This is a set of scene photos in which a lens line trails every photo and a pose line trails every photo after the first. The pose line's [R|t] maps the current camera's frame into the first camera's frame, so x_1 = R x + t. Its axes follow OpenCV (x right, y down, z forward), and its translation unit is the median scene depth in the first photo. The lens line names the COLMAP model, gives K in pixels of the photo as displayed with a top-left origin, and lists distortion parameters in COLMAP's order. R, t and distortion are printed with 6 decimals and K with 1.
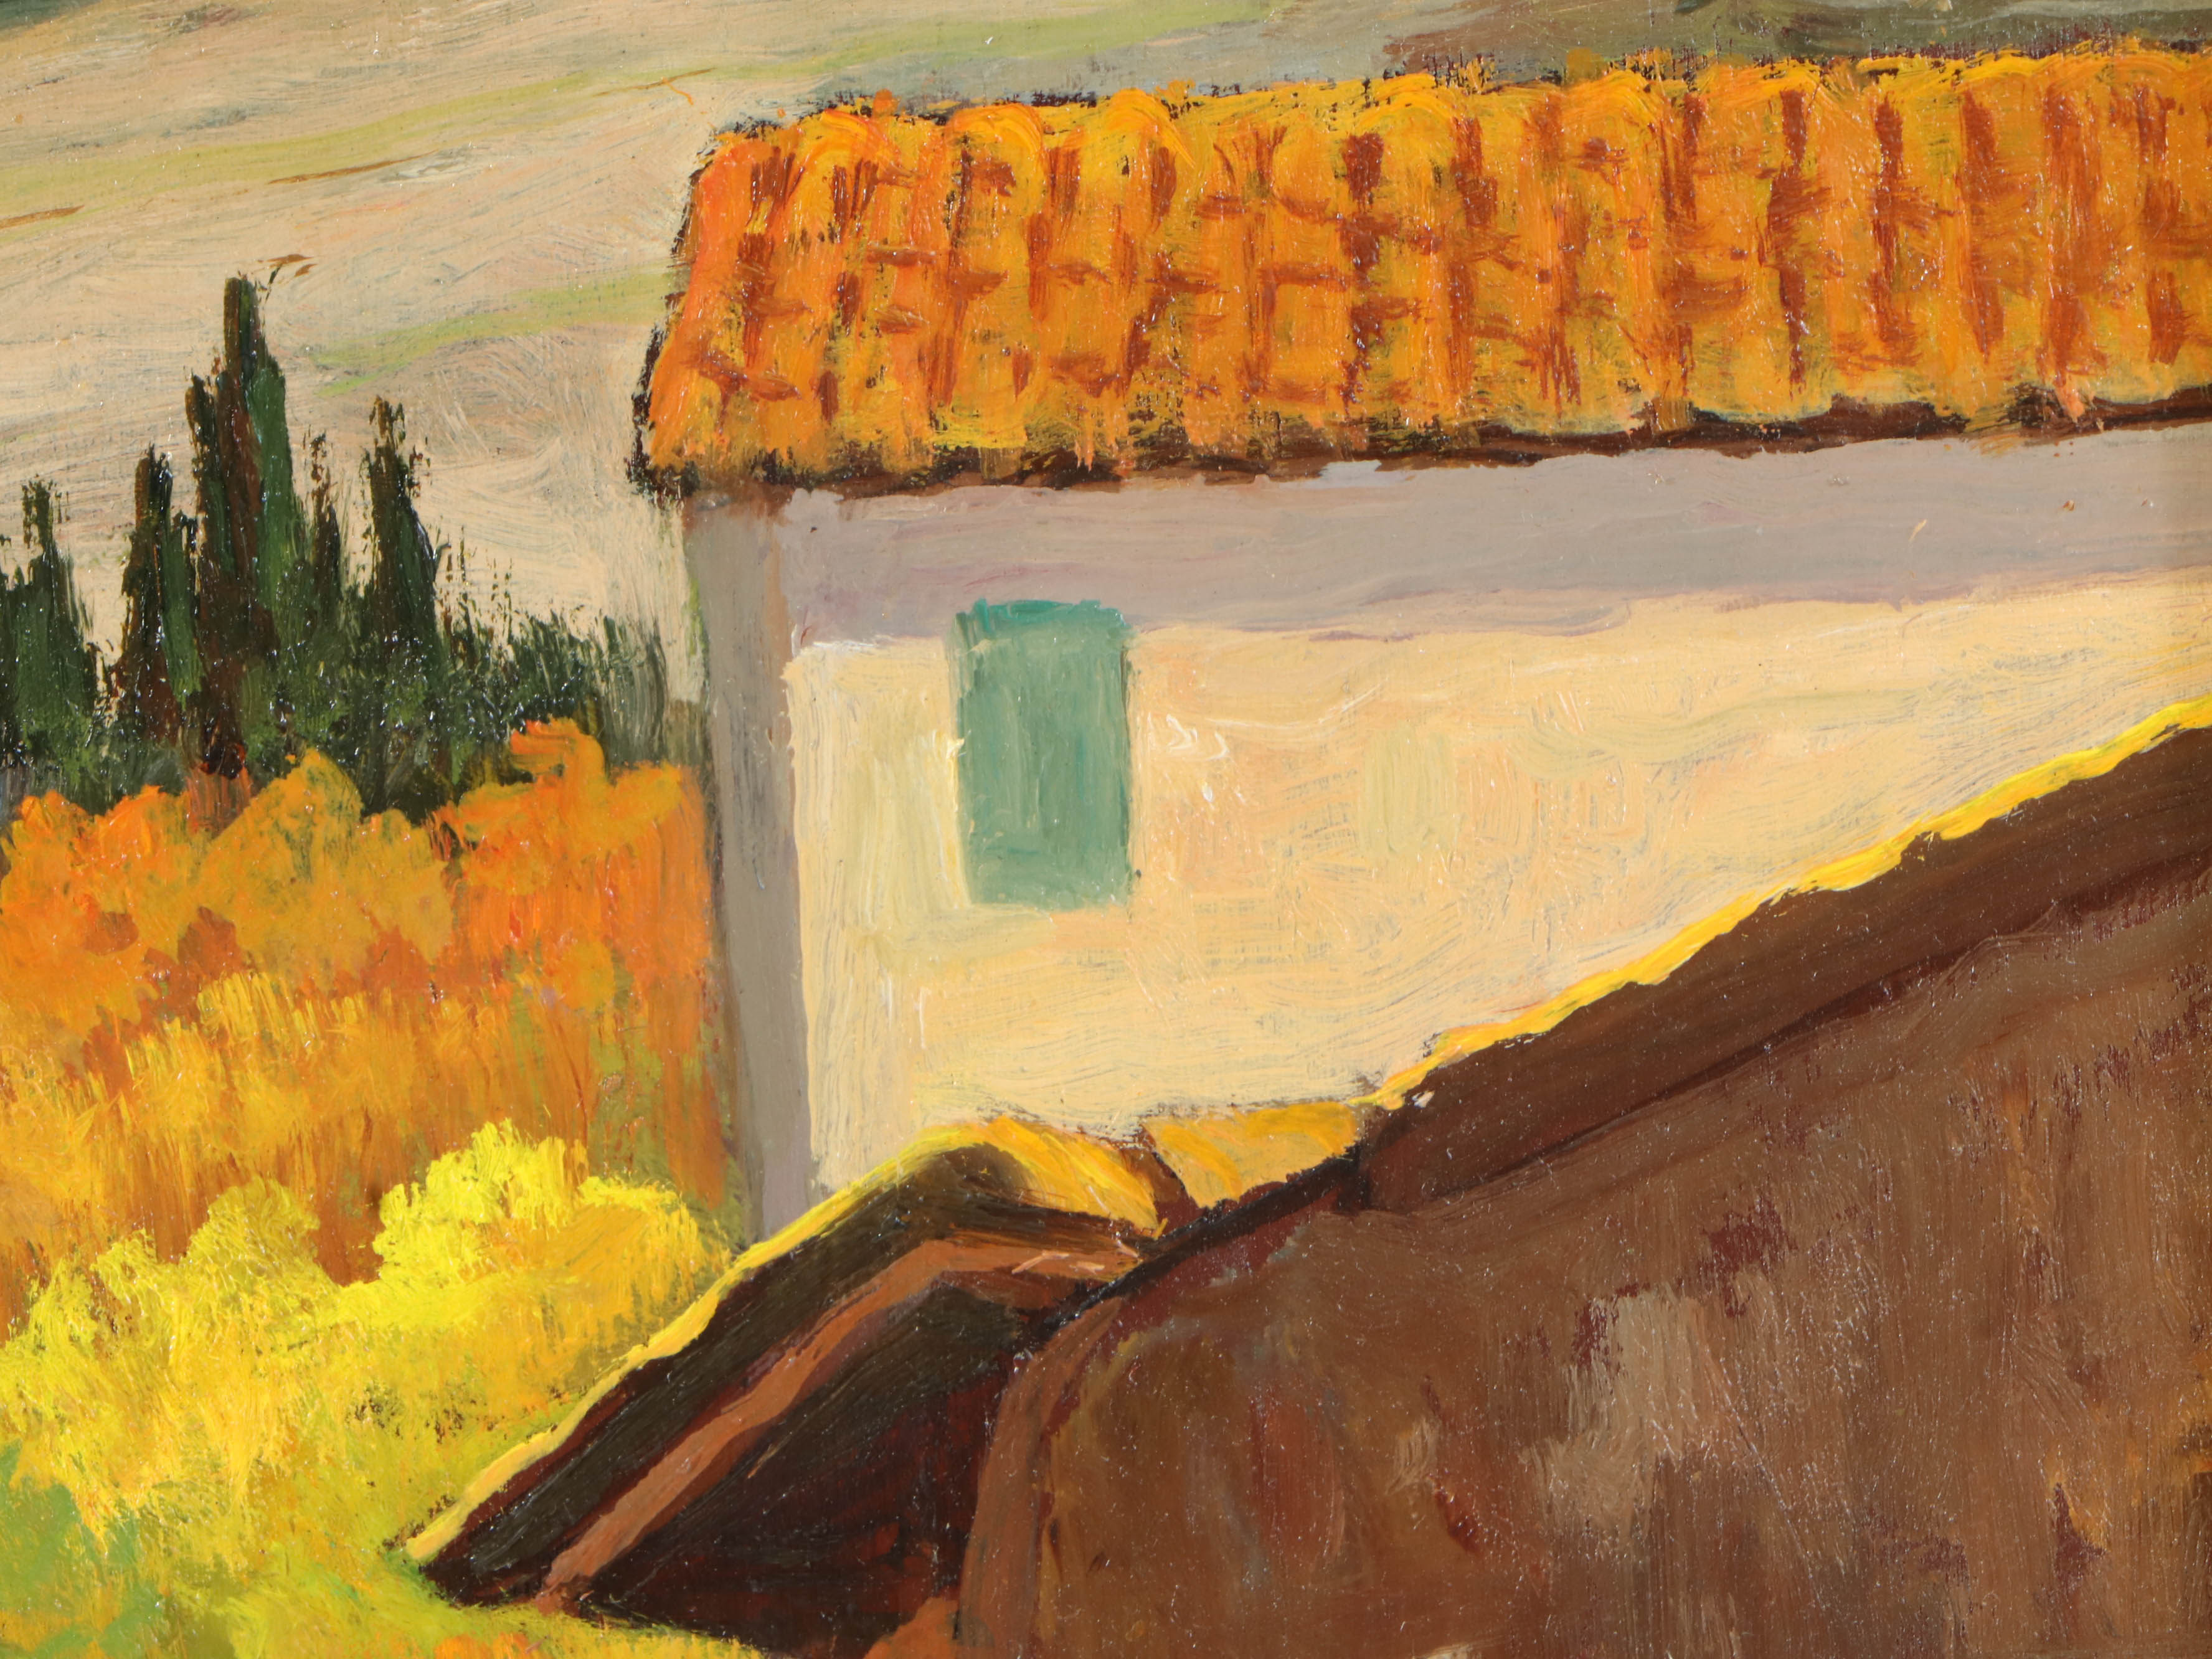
lens RADIAL K [[11845.2, 0, 1106.2], [0, 11845.2, 830.3], [0, 0, 1]] dist [-0.091108, 0.000000]
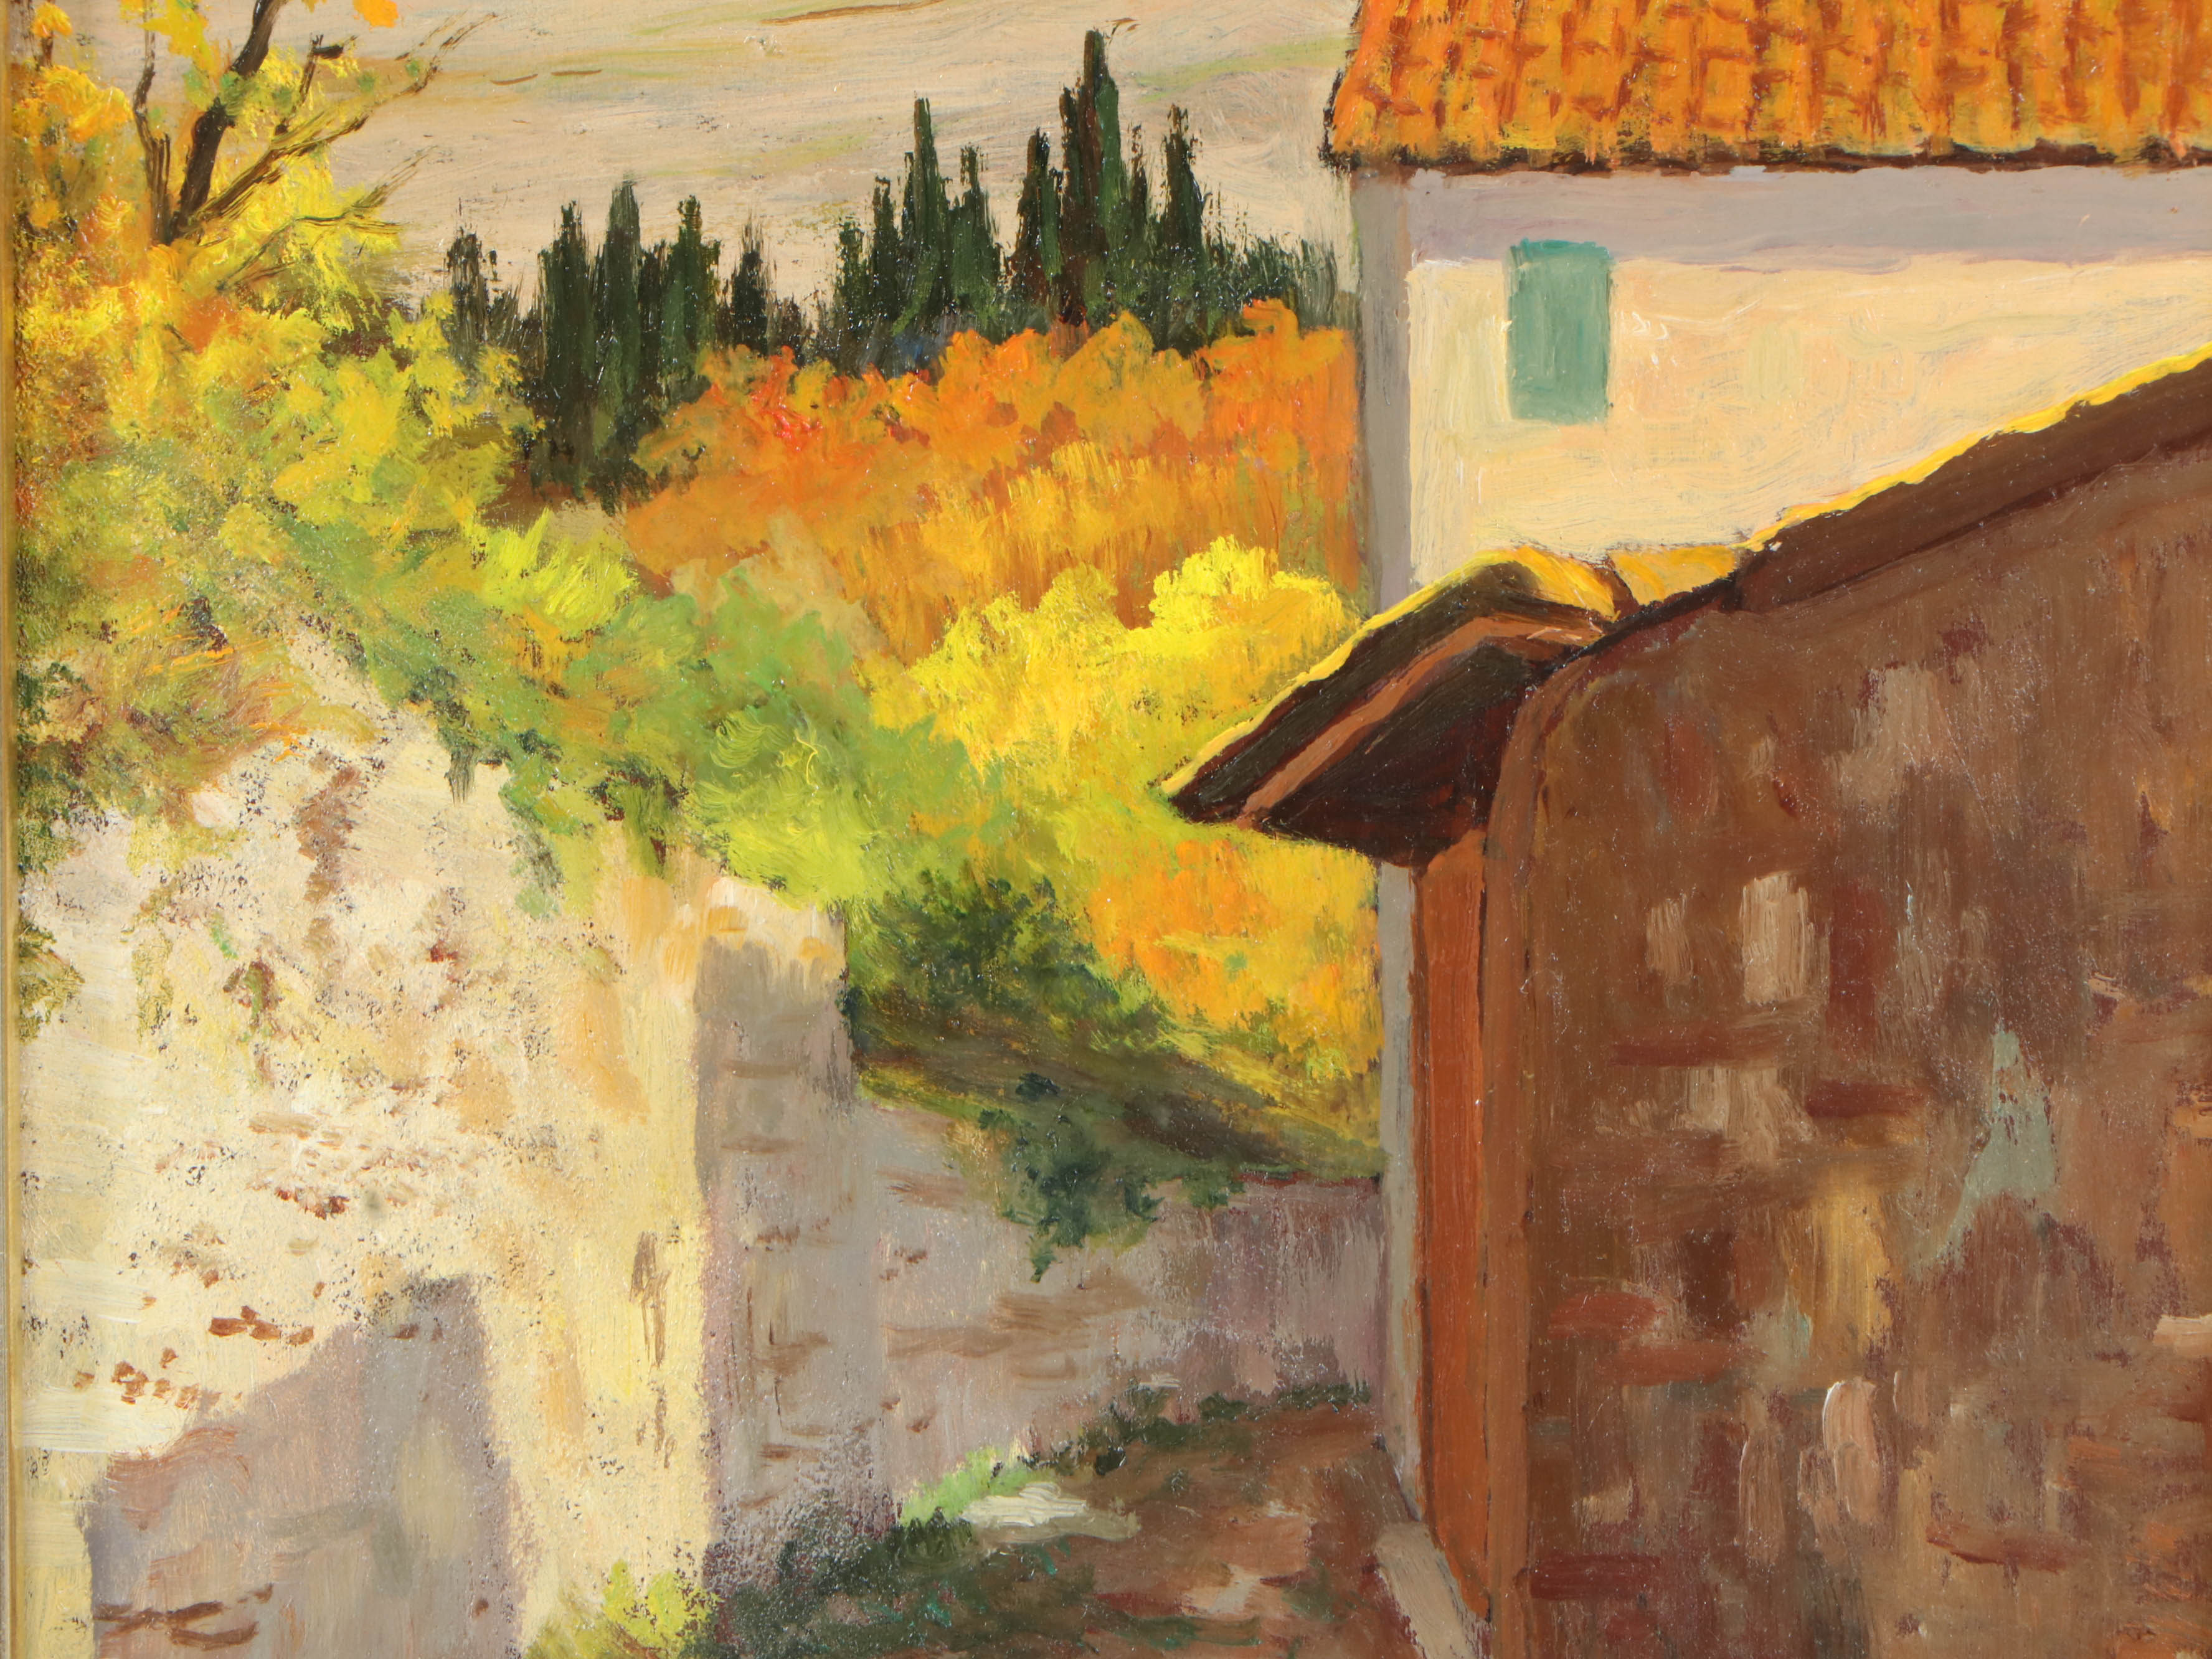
lens RADIAL K [[11329.0, 0, 1106.9], [0, 11329.0, 827.7], [0, 0, 1]] dist [-0.392782, 0.000000]
pose [[0.998362, 0.042889, -0.037874, -0.005458], [-0.040892, 0.997809, 0.052017, -0.017113], [0.040022, -0.050383, 0.997928, -0.609577]]
